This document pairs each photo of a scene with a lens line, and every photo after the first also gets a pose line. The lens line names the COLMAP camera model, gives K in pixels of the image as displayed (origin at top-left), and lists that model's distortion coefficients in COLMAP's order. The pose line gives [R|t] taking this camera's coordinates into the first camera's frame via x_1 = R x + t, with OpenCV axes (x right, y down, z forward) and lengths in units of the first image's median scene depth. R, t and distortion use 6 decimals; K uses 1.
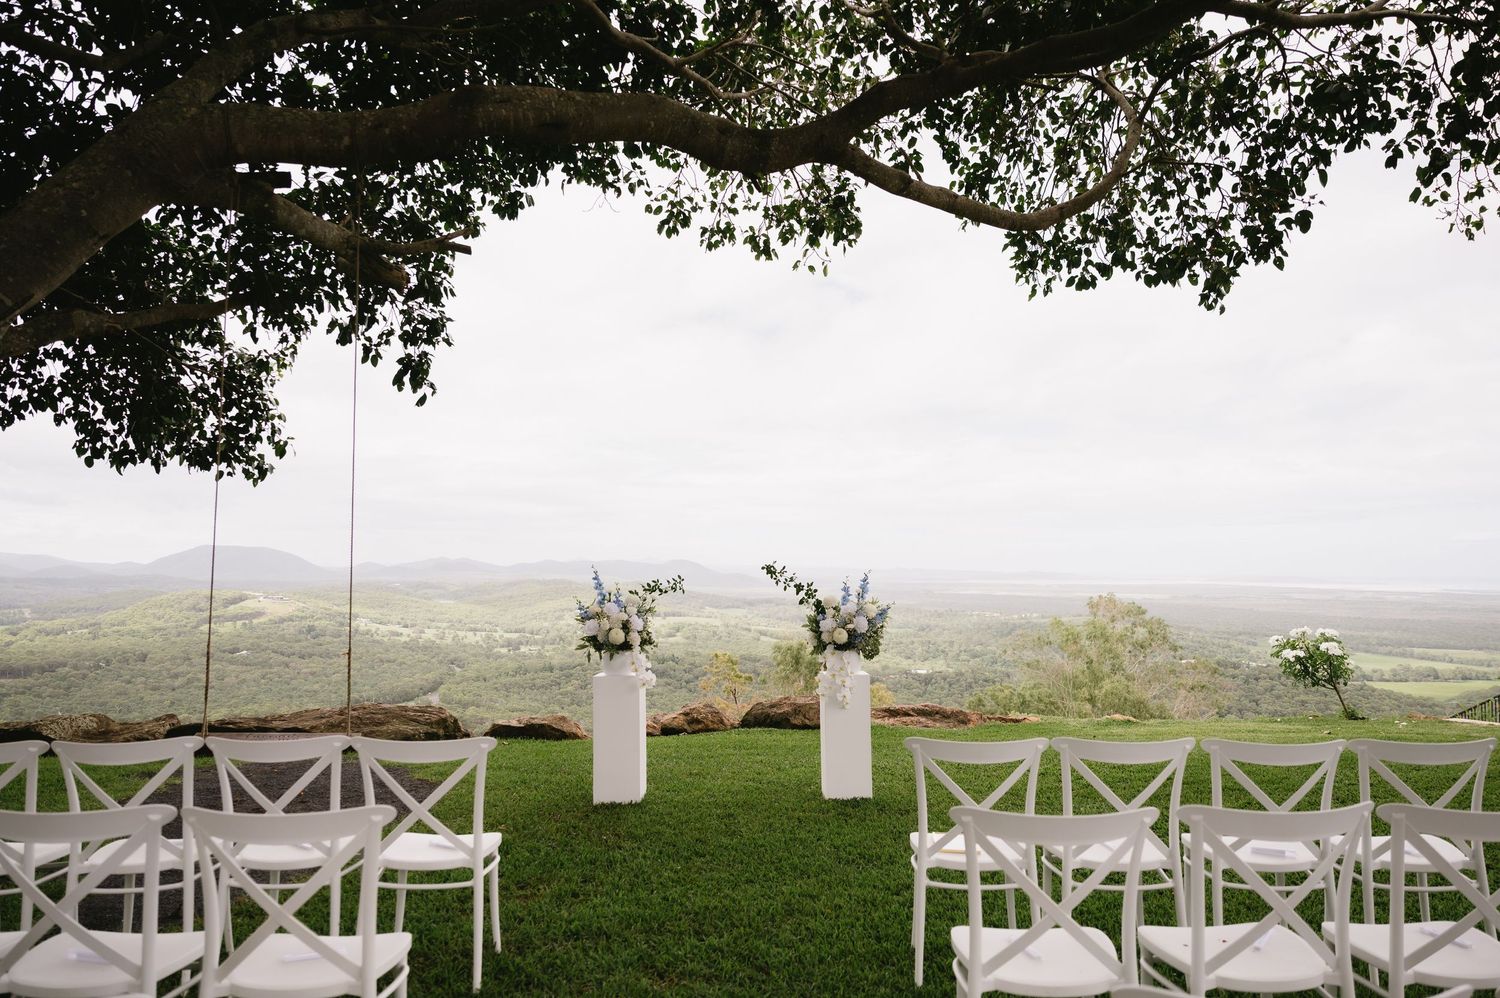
lens RADIAL K [[1062.5, 0, 750.0], [0, 1062.5, 499.0], [0, 0, 1]] dist [0.000241, 0.000305]
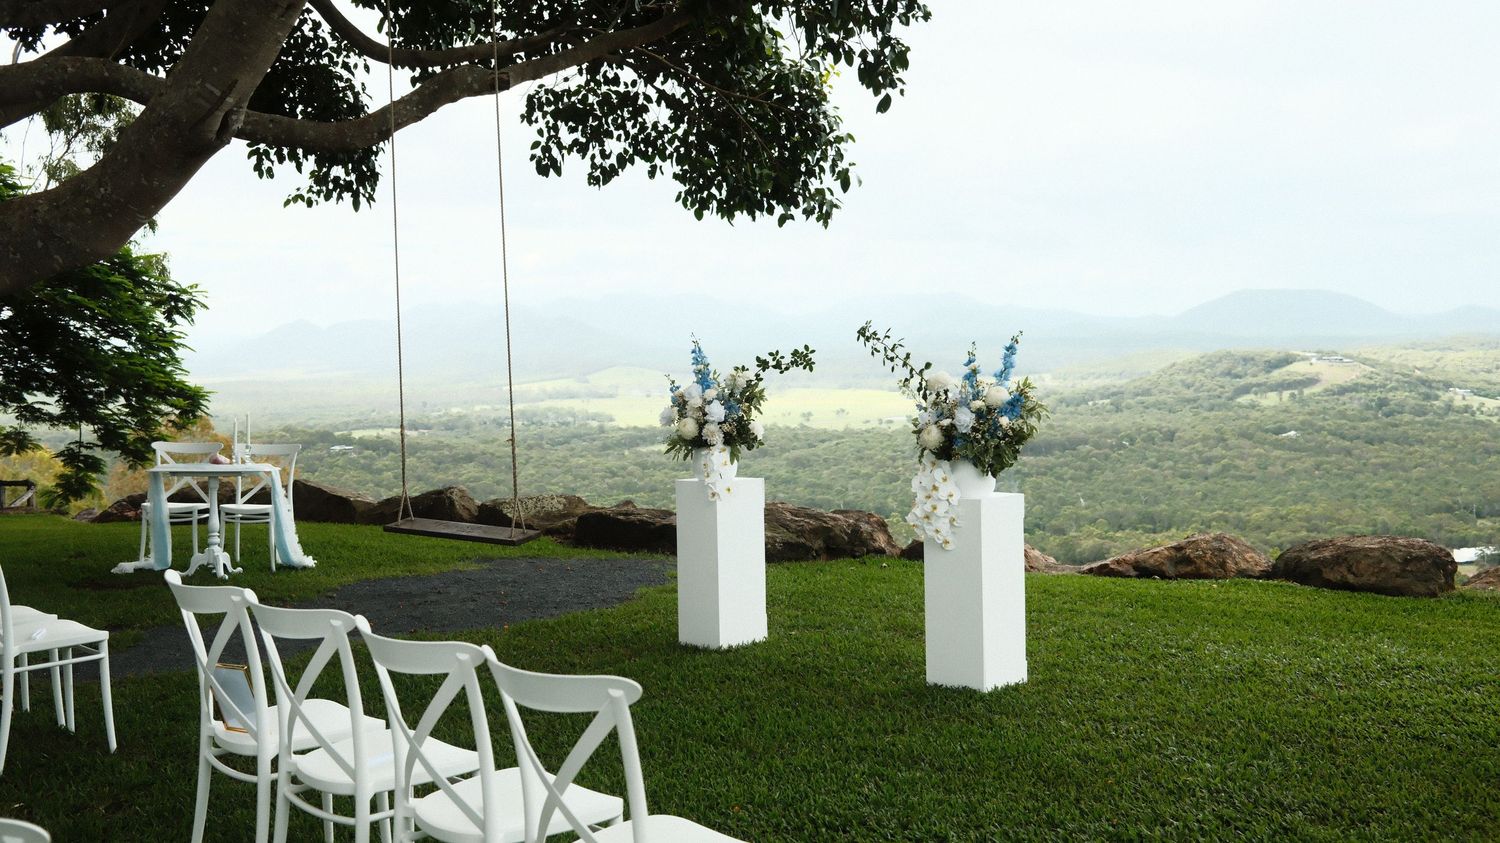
lens RADIAL K [[1534.1, 0, 750.0], [0, 1534.1, 421.5], [0, 0, 1]] dist [-0.028037, 0.022944]
pose [[0.692111, 0.022334, -0.721446, 0.563976], [0.074738, 0.991931, 0.102406, 0.014541], [0.717912, -0.124796, 0.684857, 0.244950]]
